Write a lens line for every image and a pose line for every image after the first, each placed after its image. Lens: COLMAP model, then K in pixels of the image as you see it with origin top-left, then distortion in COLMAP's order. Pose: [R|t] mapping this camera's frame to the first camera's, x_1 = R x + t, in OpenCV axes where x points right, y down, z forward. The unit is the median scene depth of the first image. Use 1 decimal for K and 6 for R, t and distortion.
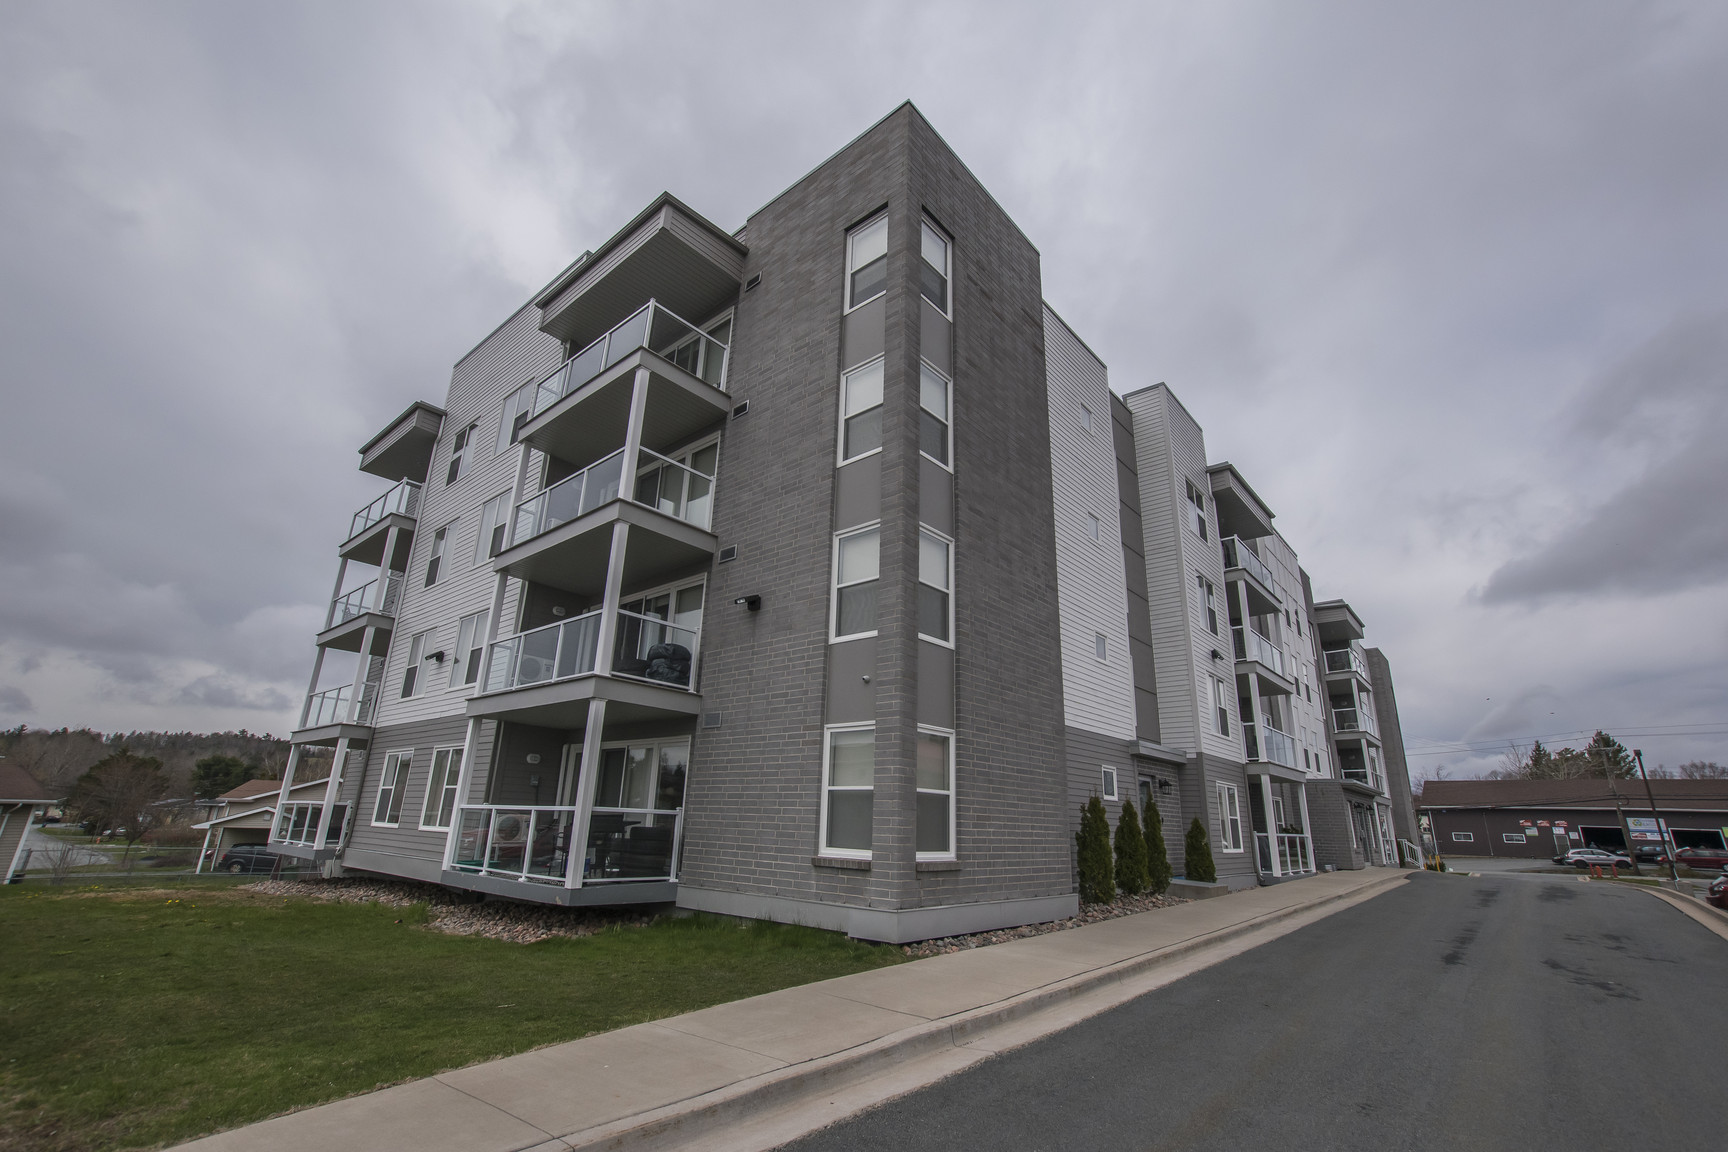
lens RADIAL K [[757.1, 0, 865.4], [0, 757.1, 584.7], [0, 0, 1]] dist [-0.026975, 0.016991]
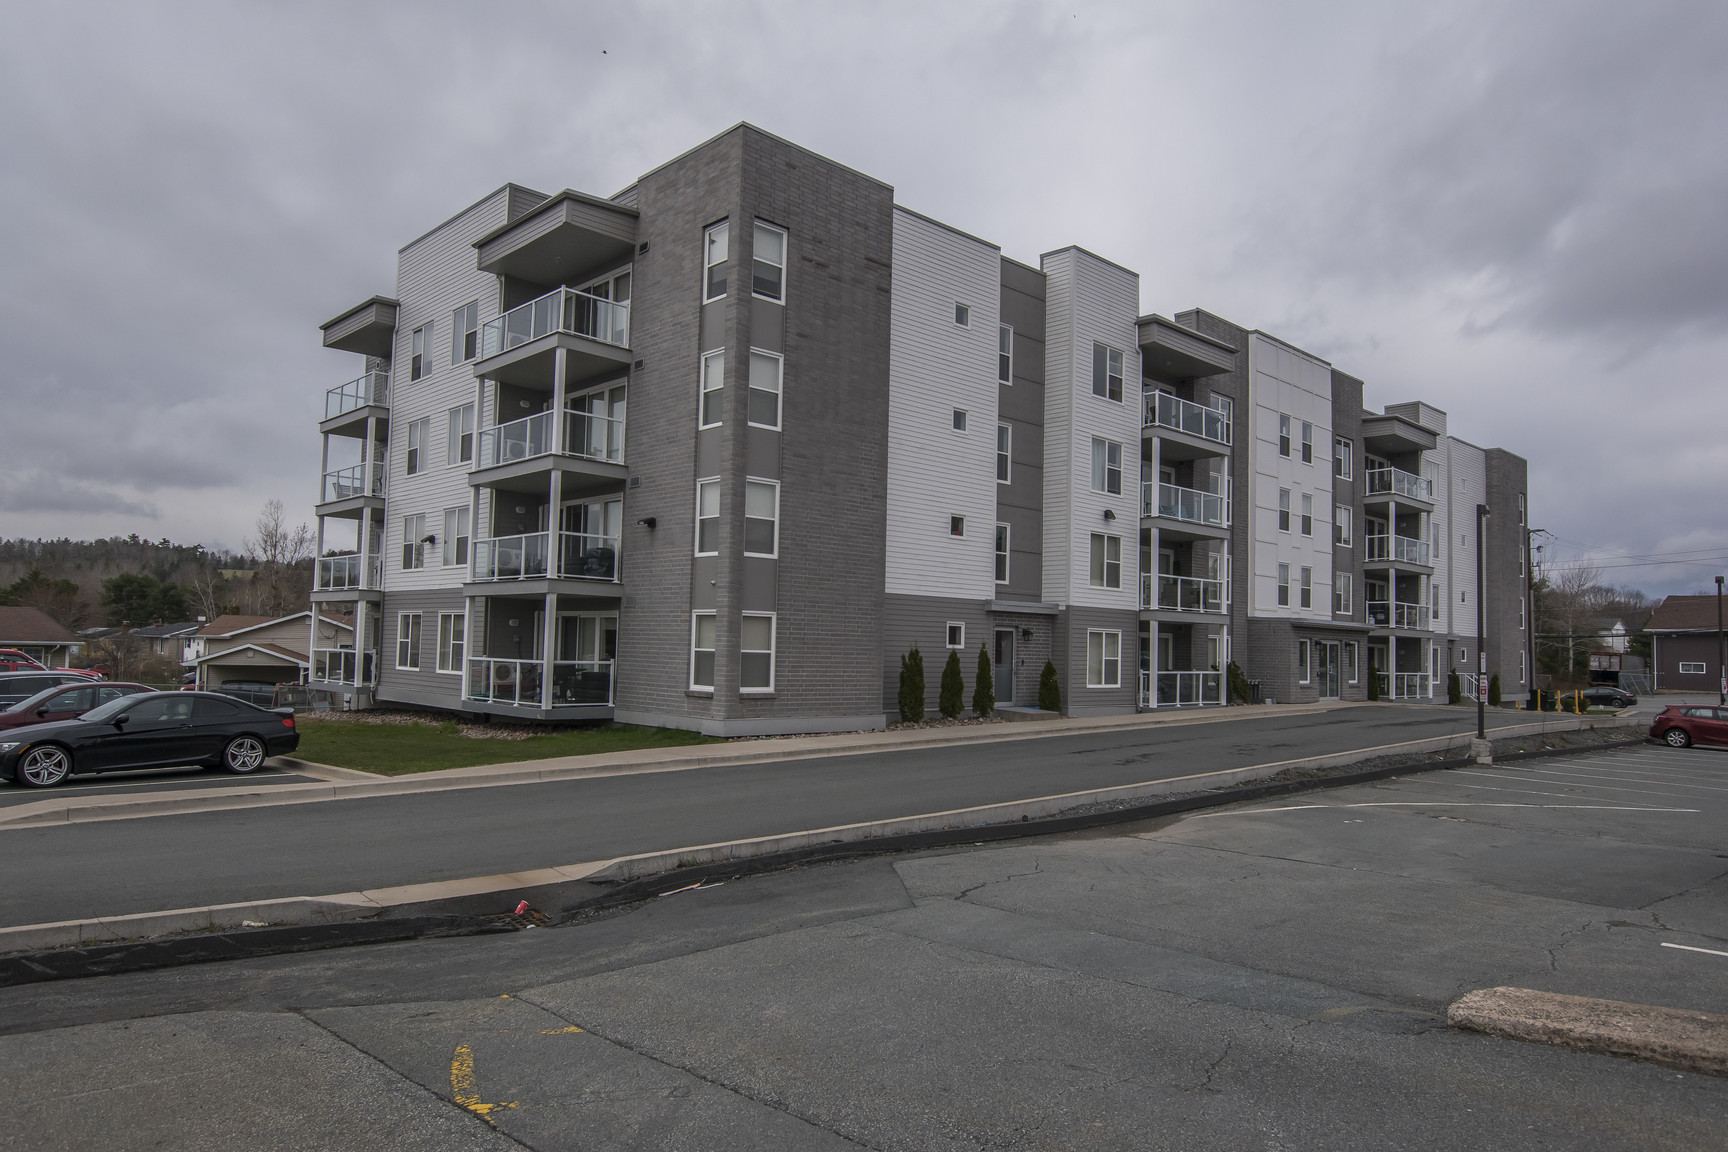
lens RADIAL K [[1124.0, 0, 864.0], [0, 1124.0, 576.0], [0, 0, 1]] dist [0.000719, -0.000339]
pose [[0.994711, -0.011765, -0.102039, 0.381101], [0.036063, 0.970178, 0.239694, -0.303179], [0.096176, -0.242106, 0.965471, -0.845955]]
